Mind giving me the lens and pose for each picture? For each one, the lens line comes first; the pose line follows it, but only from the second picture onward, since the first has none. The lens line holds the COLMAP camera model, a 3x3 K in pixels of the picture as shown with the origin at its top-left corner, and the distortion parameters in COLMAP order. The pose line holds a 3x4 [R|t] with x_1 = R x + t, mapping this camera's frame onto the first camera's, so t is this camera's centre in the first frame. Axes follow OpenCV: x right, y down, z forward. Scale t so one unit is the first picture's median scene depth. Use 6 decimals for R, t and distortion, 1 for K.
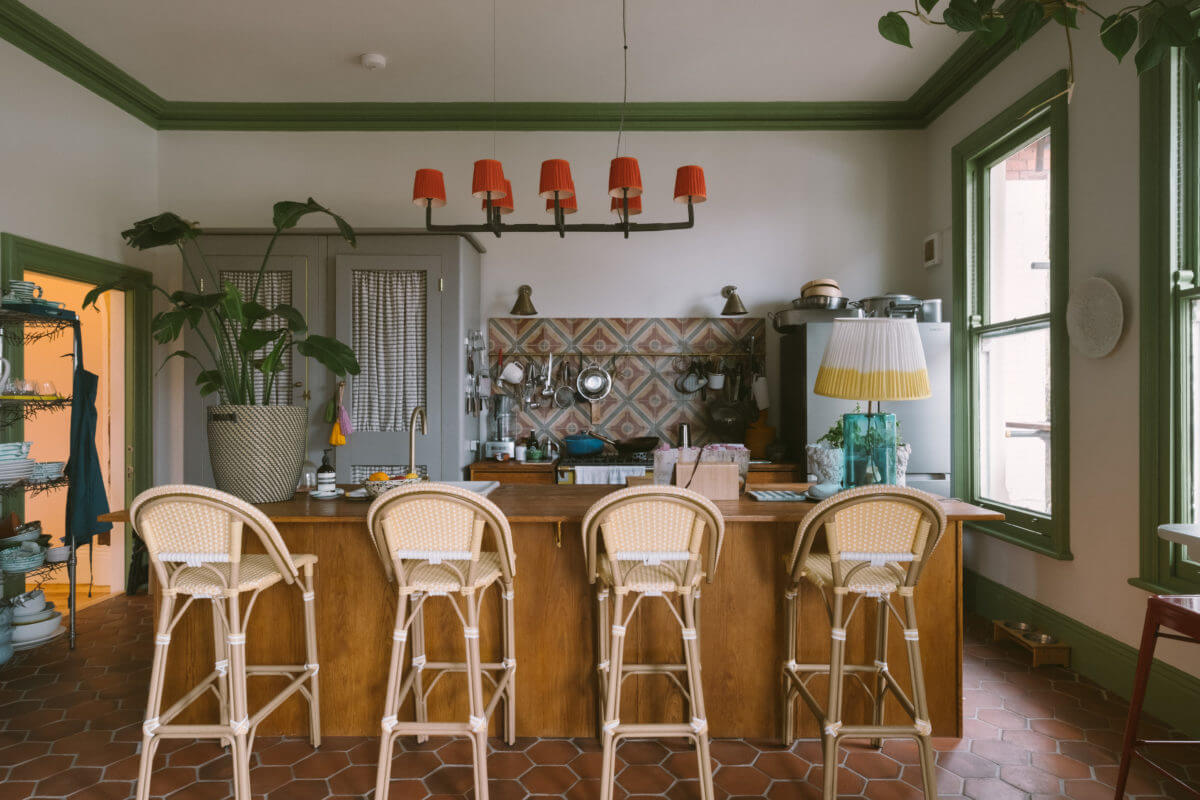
lens RADIAL K [[758.1, 0, 606.8], [0, 758.1, 398.2], [0, 0, 1]] dist [-0.000530, -0.001760]
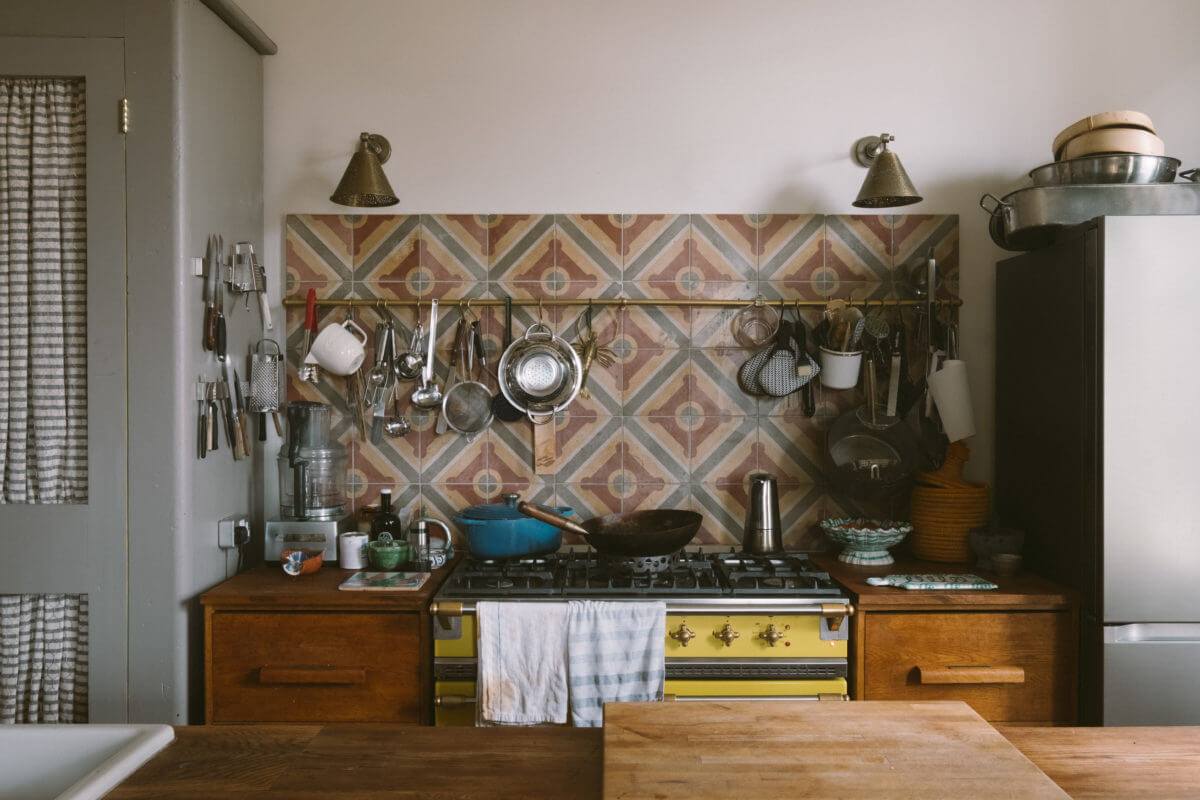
lens RADIAL K [[1106.5, 0, 603.7], [0, 1106.5, 395.2], [0, 0, 1]] dist [-0.002140, 0.001781]
pose [[0.999997, 0.001276, -0.001951, 0.018352], [-0.001244, 0.999869, 0.016116, -0.017859], [0.001971, -0.016114, 0.999868, 0.403823]]
